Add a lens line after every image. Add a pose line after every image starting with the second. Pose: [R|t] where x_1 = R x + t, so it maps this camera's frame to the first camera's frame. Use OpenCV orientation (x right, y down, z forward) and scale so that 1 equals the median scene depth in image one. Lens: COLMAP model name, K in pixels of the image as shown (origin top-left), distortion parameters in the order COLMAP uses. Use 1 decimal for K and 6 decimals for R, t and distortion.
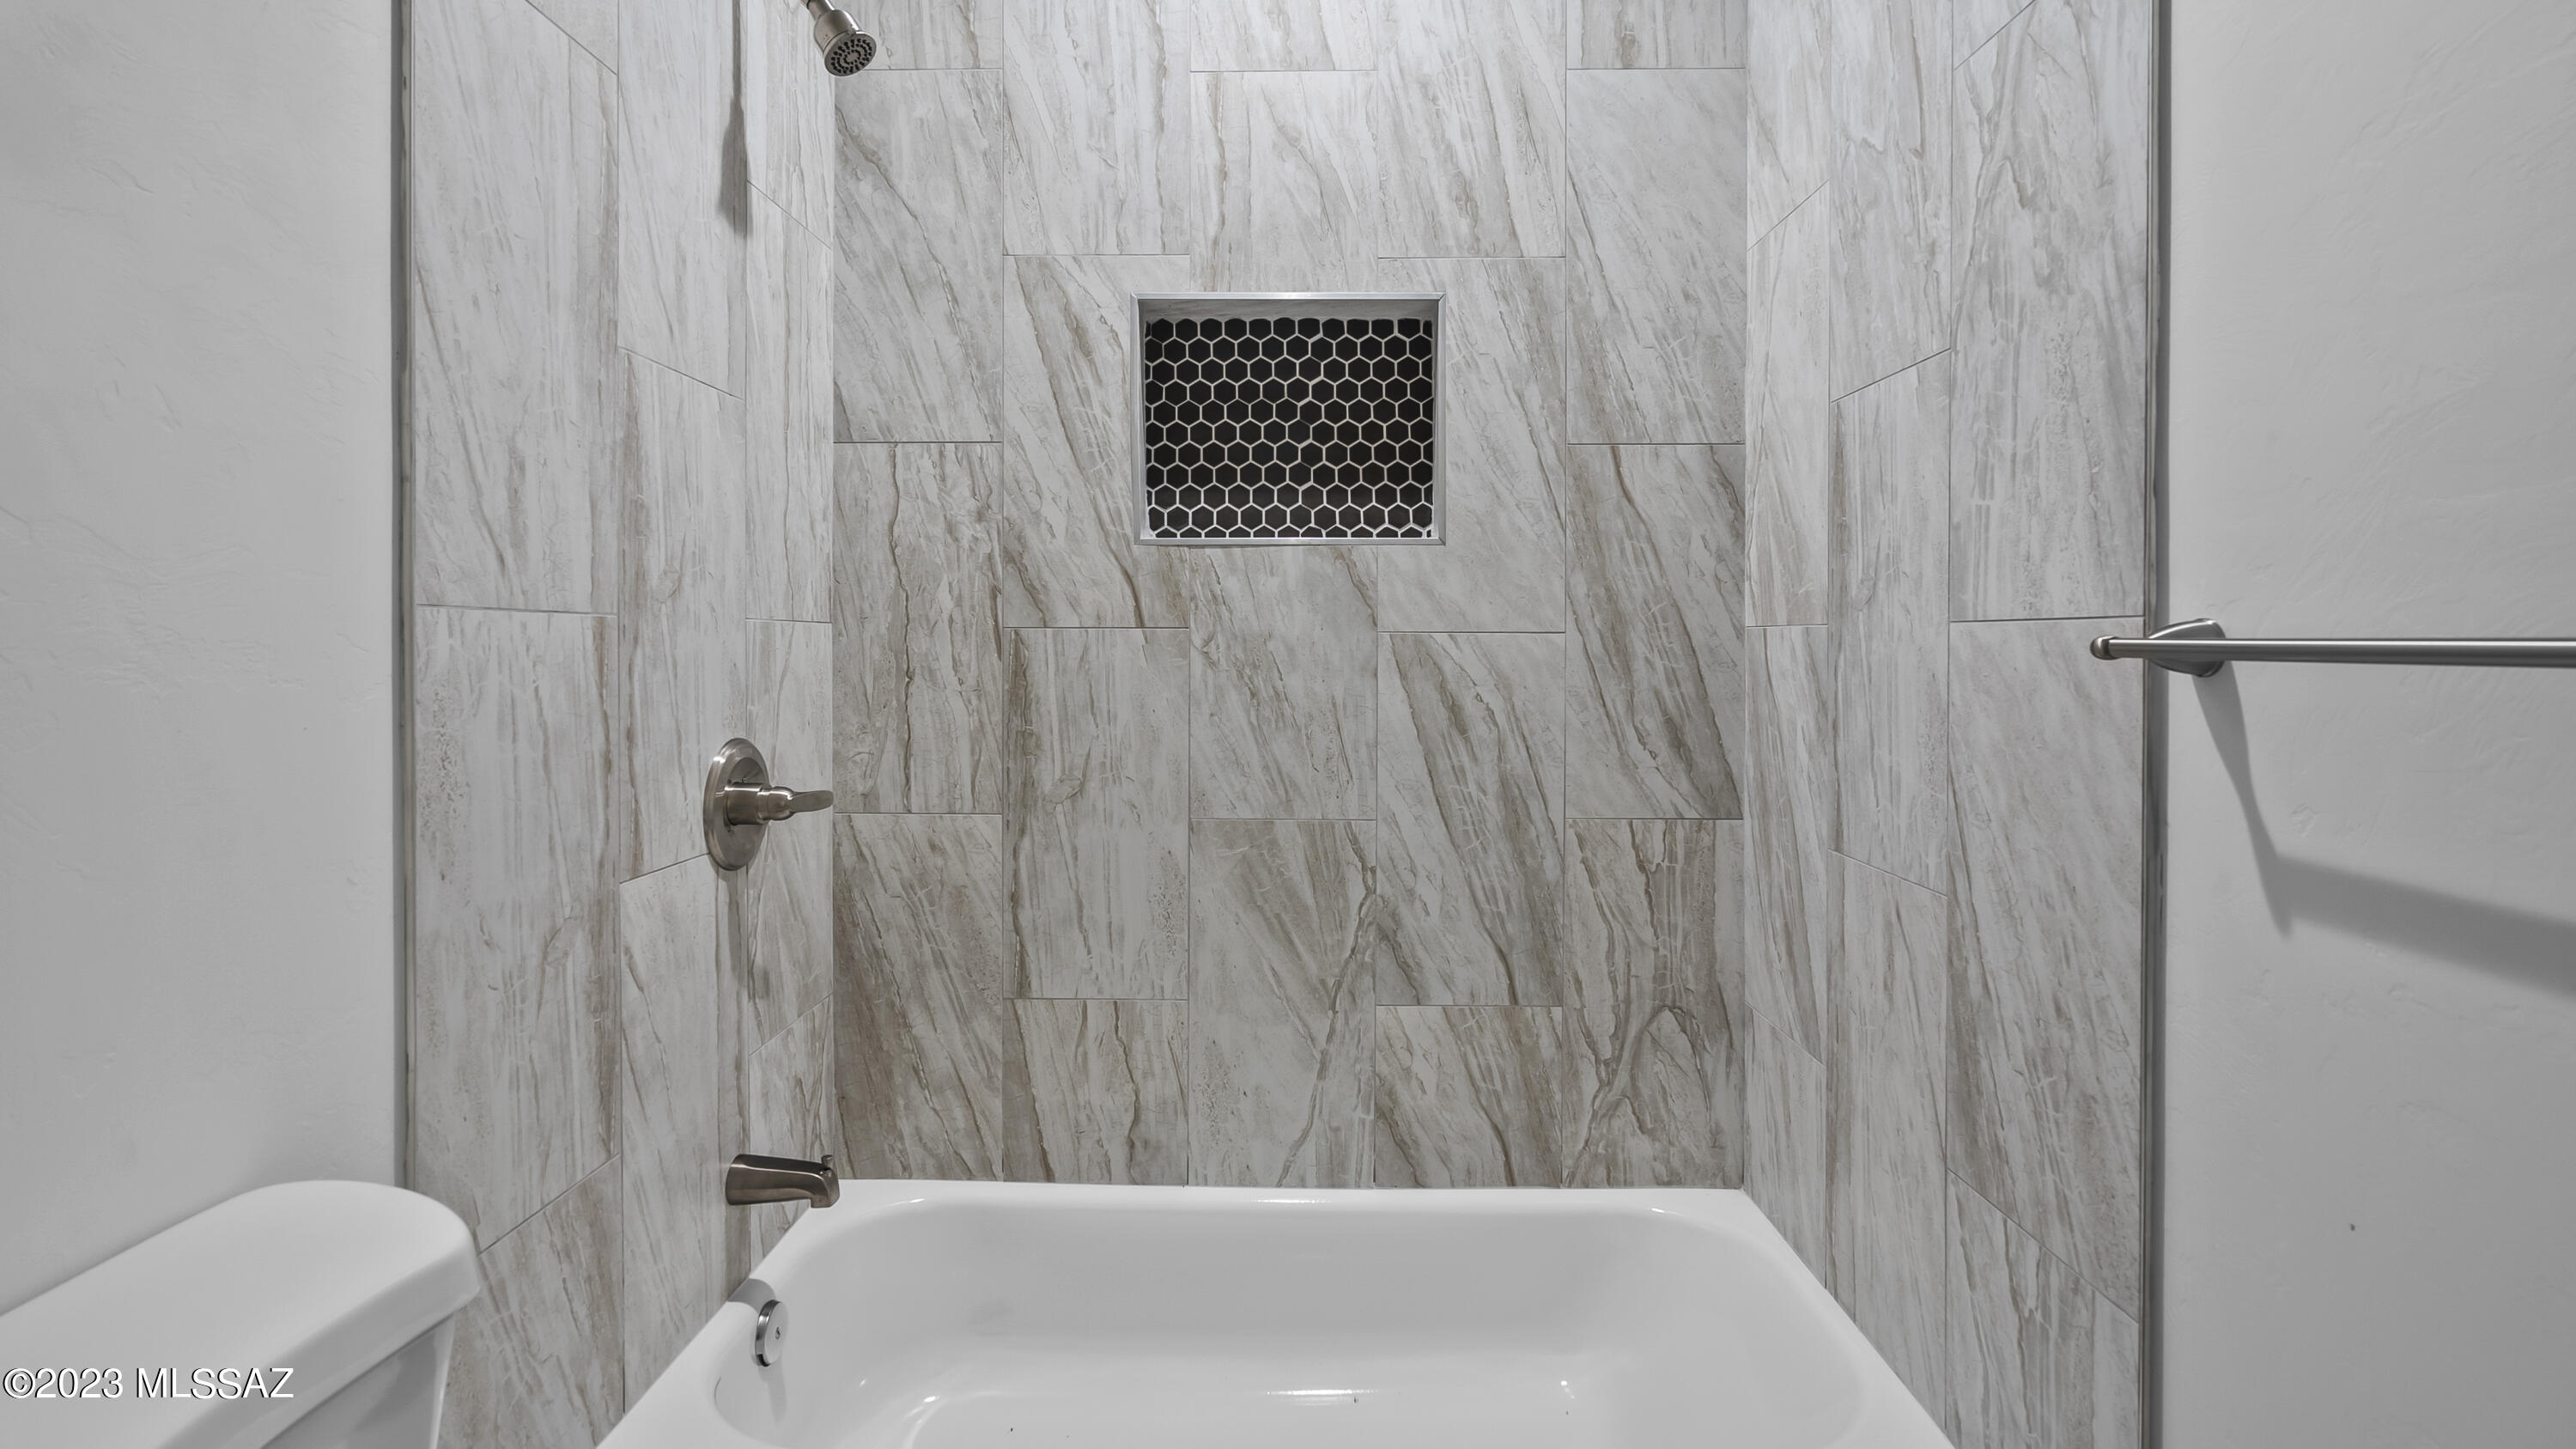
lens RADIAL K [[1191.2, 0, 1286.1], [0, 1191.2, 652.8], [0, 0, 1]] dist [-0.006287, 0.001869]
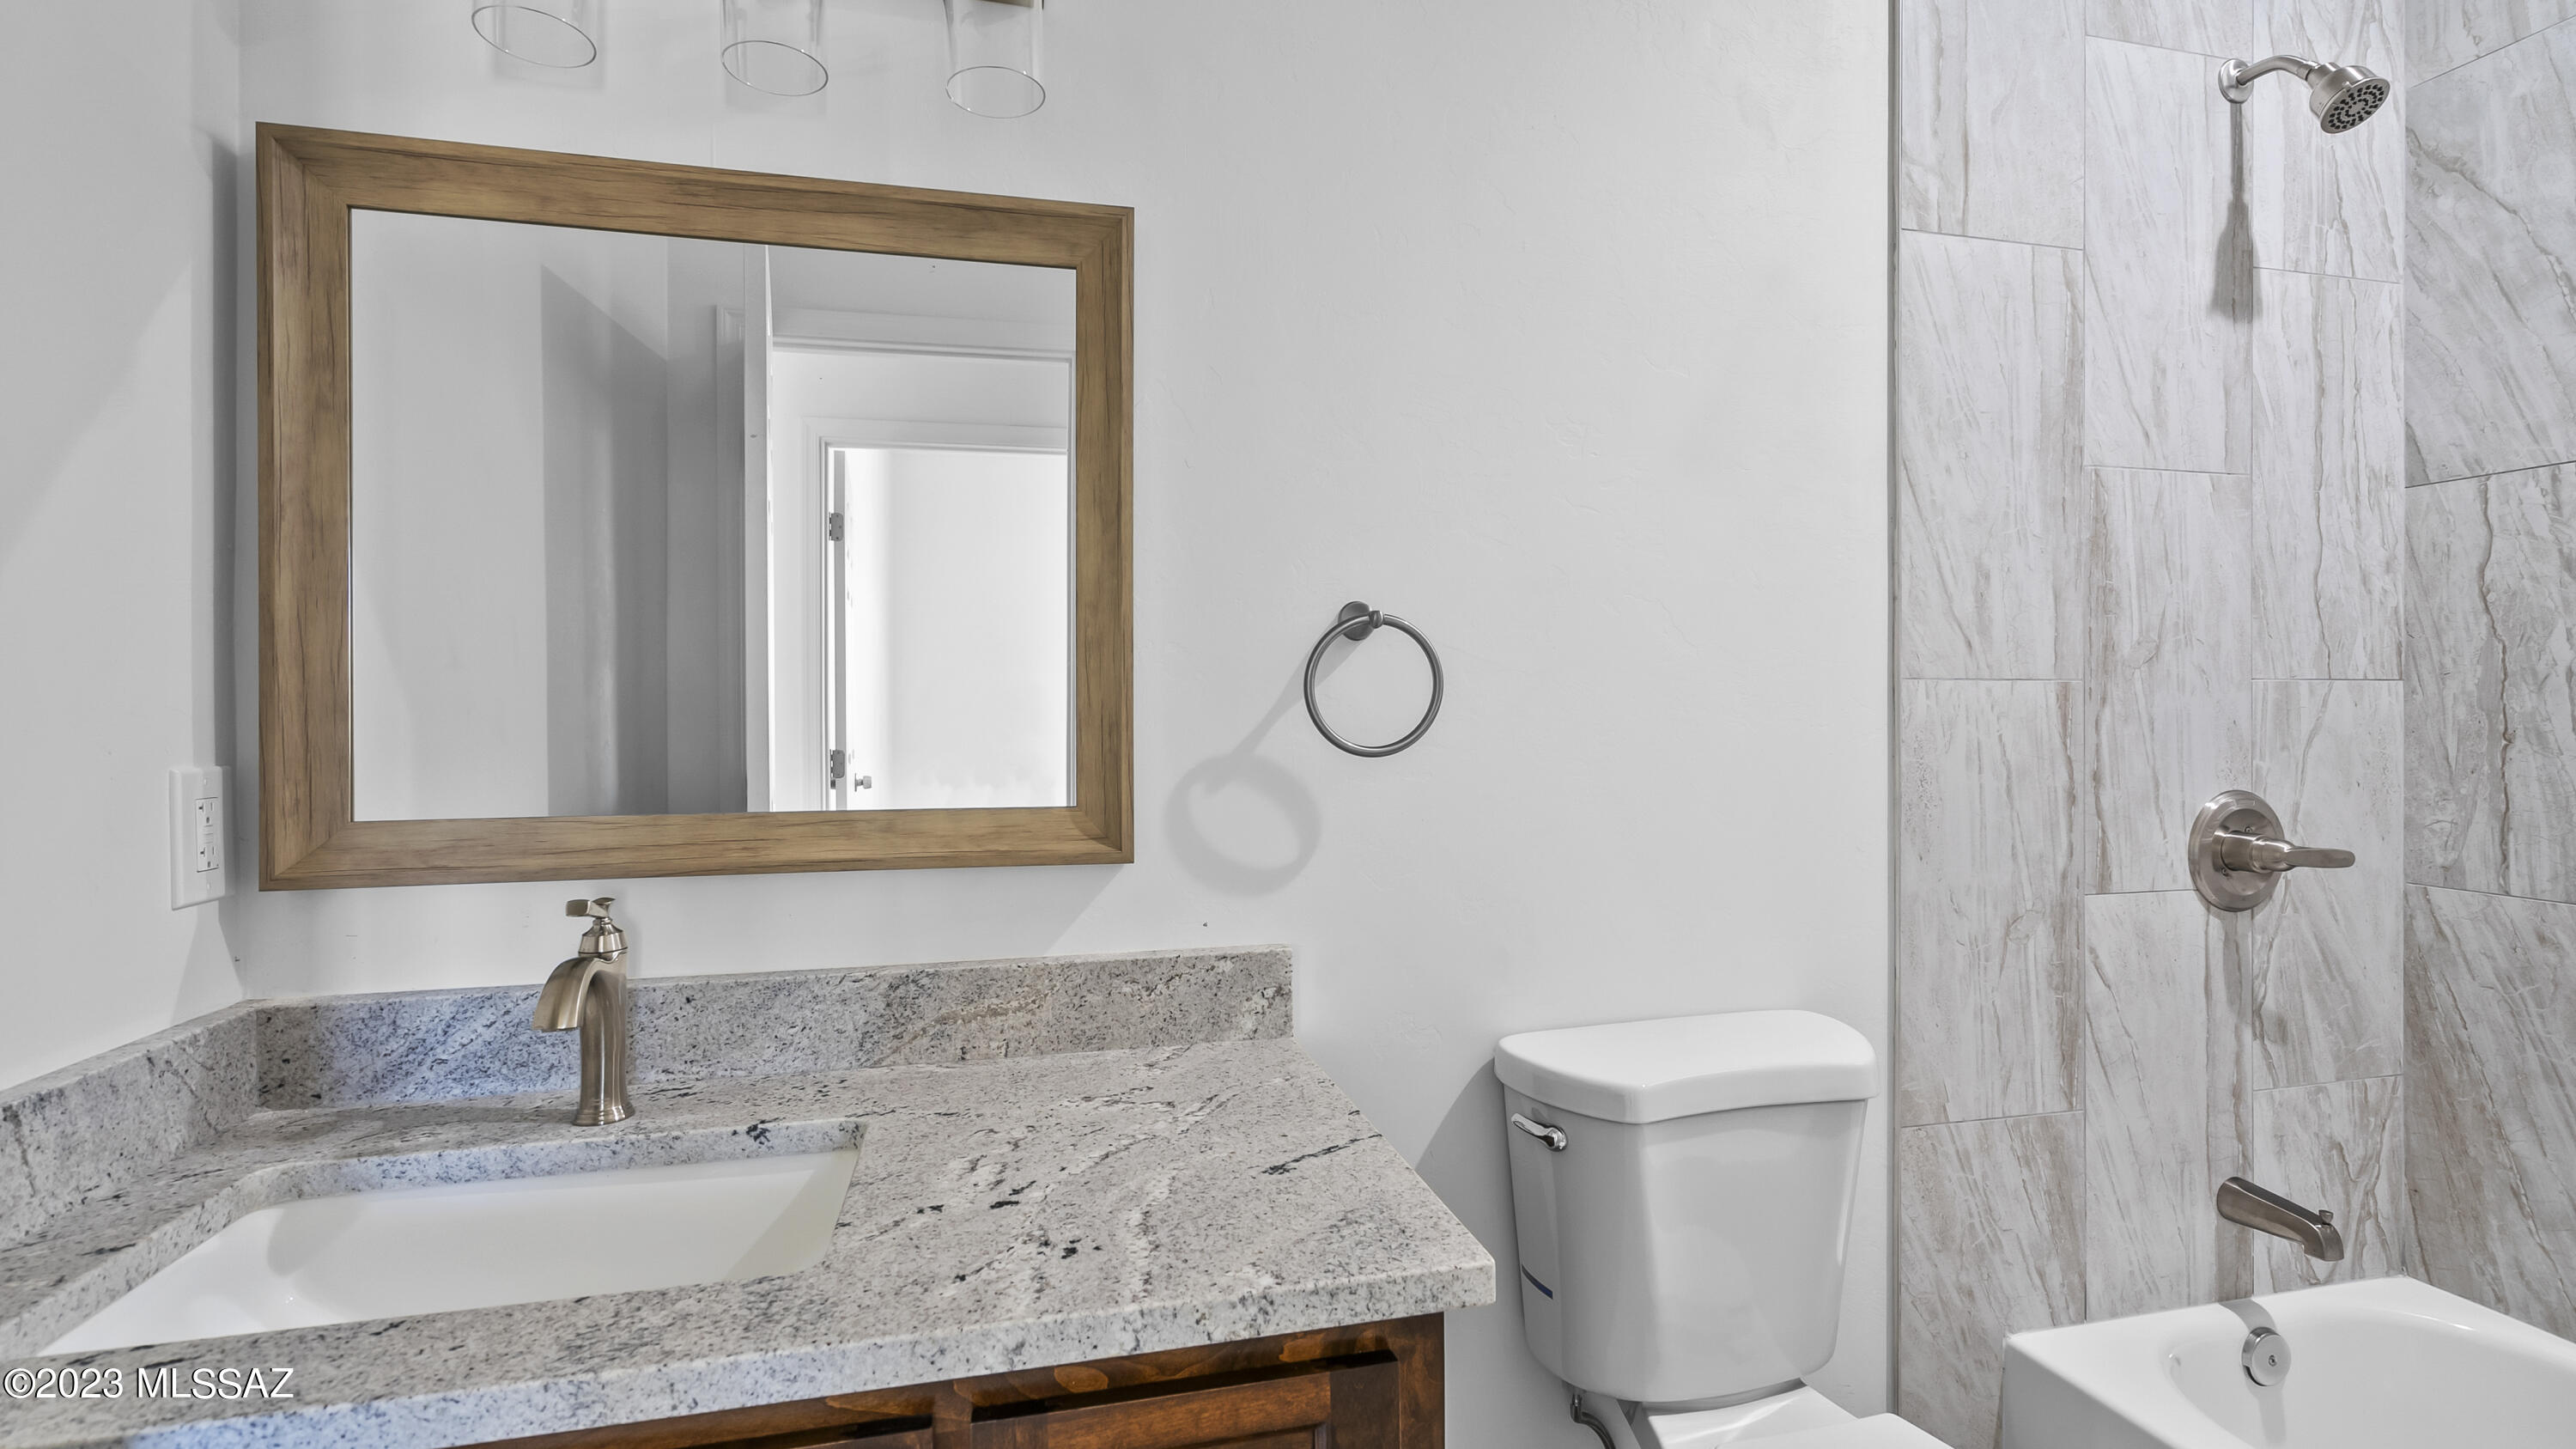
lens RADIAL K [[1191.2, 0, 1291.0], [0, 1191.2, 718.3], [0, 0, 1]] dist [-0.006287, 0.001869]
pose [[0.260009, 0.005448, -0.965591, 0.412736], [-0.003269, 0.999983, 0.004762, 0.004892], [0.965601, 0.001918, 0.260022, -0.126845]]
